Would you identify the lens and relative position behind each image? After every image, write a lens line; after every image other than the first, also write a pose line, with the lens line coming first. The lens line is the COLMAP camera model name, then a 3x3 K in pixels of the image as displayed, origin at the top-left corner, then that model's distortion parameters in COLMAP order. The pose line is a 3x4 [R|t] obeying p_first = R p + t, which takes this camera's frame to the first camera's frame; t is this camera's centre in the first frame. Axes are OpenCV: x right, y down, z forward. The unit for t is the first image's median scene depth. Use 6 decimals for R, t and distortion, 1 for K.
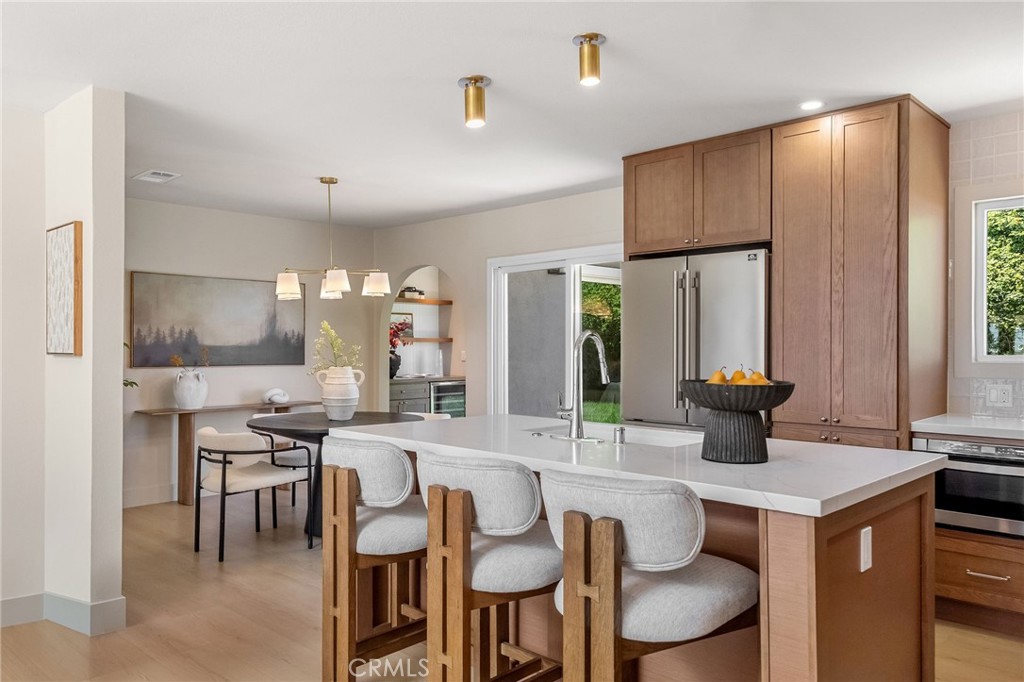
lens RADIAL K [[776.5, 0, 507.4], [0, 776.5, 344.6], [0, 0, 1]] dist [0.025373, -0.007765]
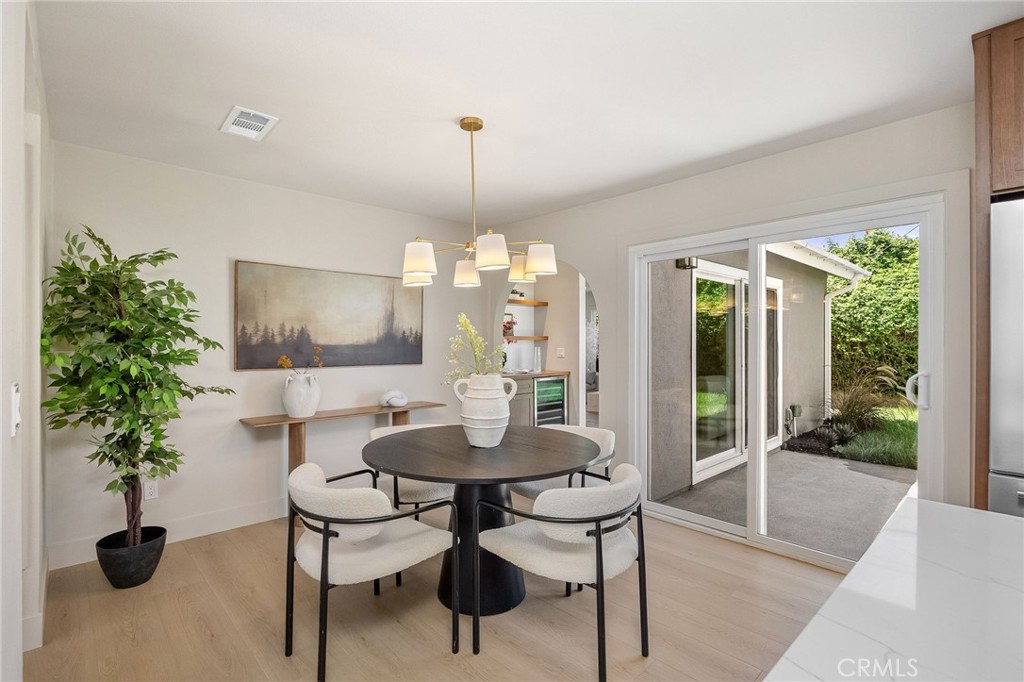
lens RADIAL K [[465.8, 0, 489.8], [0, 465.8, 332.8], [0, 0, 1]] dist [0.003724, 0.000883]
pose [[0.998081, -0.002220, -0.061888, -0.156619], [0.001124, 0.999842, -0.017747, -0.002838], [0.061918, 0.017643, 0.997925, 0.475050]]
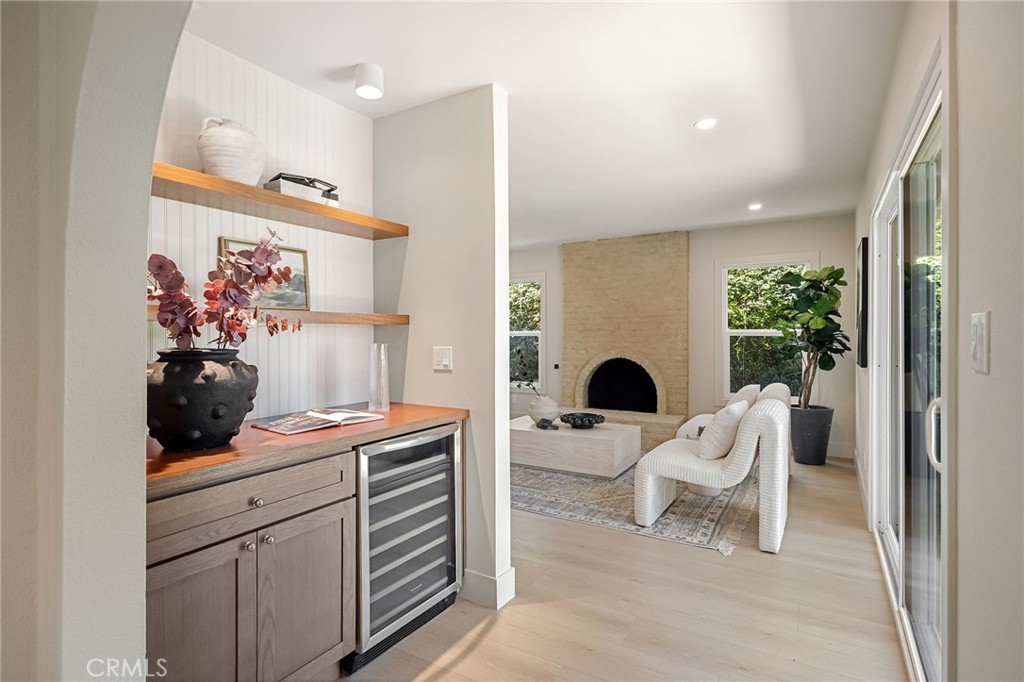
lens RADIAL K [[489.7, 0, 503.8], [0, 489.7, 336.4], [0, 0, 1]] dist [0.000371, -0.000381]
pose [[0.975999, -0.004417, 0.217732, -0.109912], [0.003800, 0.999987, 0.003249, 0.002835], [-0.217743, -0.002344, 0.976003, 1.027174]]
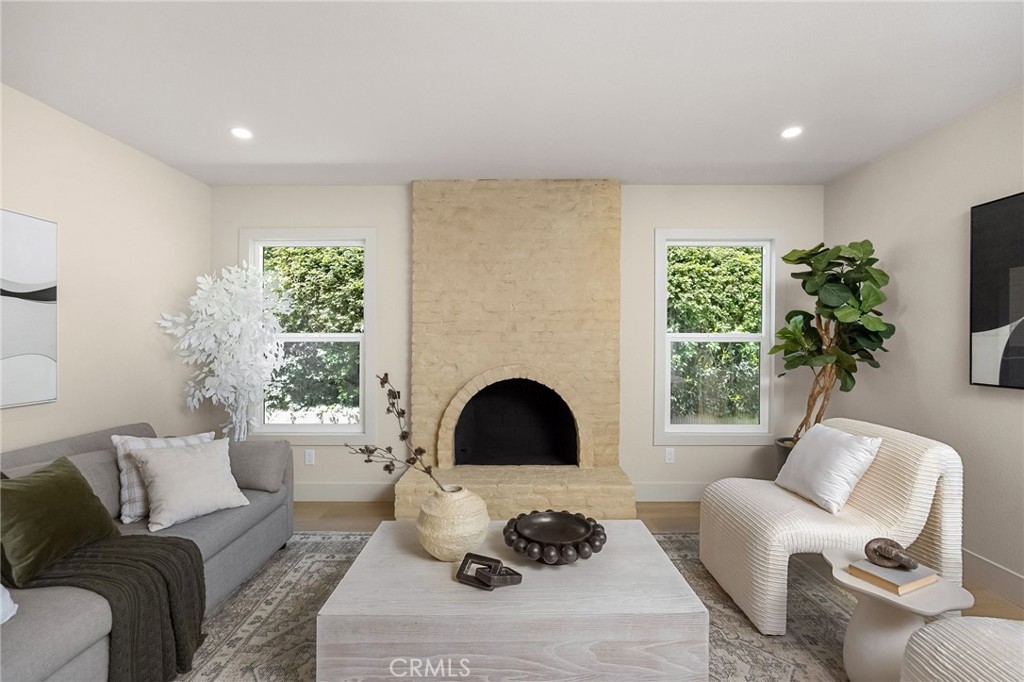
lens RADIAL K [[449.4, 0, 502.9], [0, 449.4, 339.8], [0, 0, 1]] dist [-0.015849, 0.001000]
pose [[0.720199, -0.002029, 0.693765, -0.063887], [0.001447, 0.999998, 0.001422, 0.002714], [-0.693766, -0.000020, 0.720200, 1.499397]]
